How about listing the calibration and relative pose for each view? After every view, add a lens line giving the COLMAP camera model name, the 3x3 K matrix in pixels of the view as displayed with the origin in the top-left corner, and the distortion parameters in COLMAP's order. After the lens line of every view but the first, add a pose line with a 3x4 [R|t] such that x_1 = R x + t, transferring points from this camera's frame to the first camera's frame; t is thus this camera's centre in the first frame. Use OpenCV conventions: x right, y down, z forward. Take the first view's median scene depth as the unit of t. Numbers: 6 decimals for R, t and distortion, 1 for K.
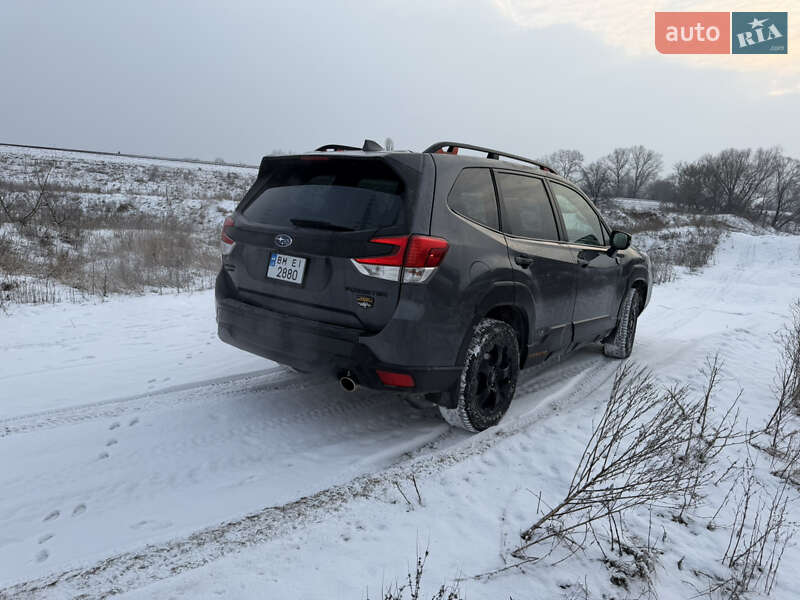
lens RADIAL K [[579.1, 0, 395.5], [0, 579.1, 297.0], [0, 0, 1]] dist [0.103912, -0.105419]
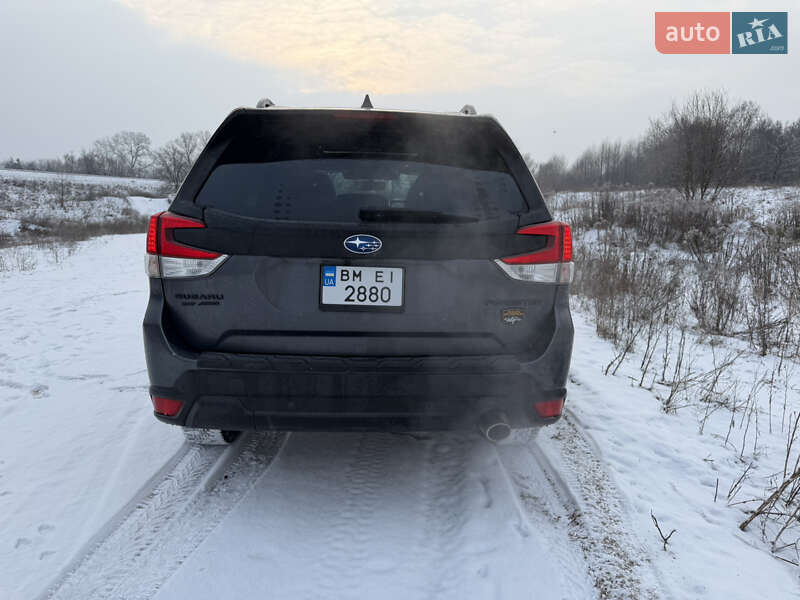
lens RADIAL K [[580.9, 0, 400.0], [0, 580.9, 303.4], [0, 0, 1]] dist [0.081439, -0.093785]
pose [[0.763479, -0.149973, 0.628178, -0.554710], [0.128013, 0.988507, 0.080413, -0.075869], [-0.633018, 0.019022, 0.773903, 0.464125]]
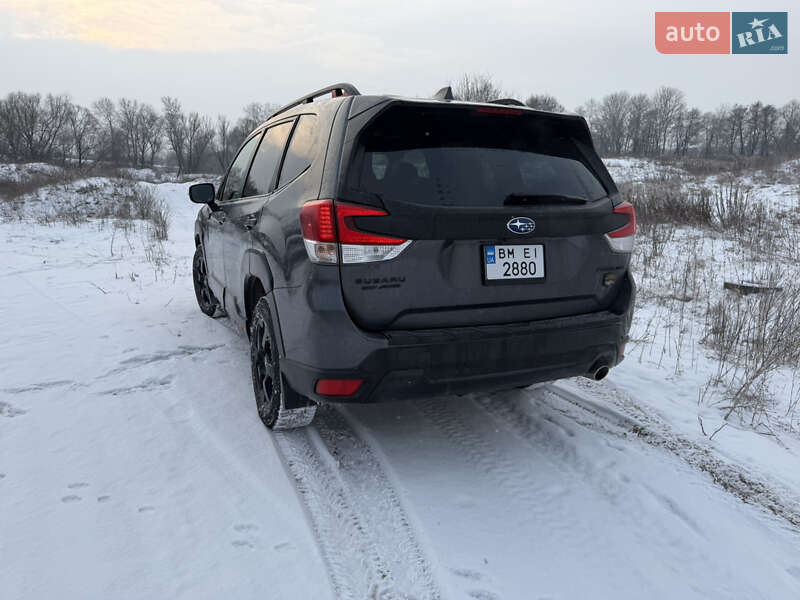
lens RADIAL K [[580.9, 0, 400.0], [0, 580.9, 303.4], [0, 0, 1]] dist [0.081439, -0.093785]
pose [[0.451478, -0.232459, 0.861470, -0.897824], [0.147946, 0.971606, 0.184643, -0.155560], [-0.879932, 0.044089, 0.473050, 0.762248]]
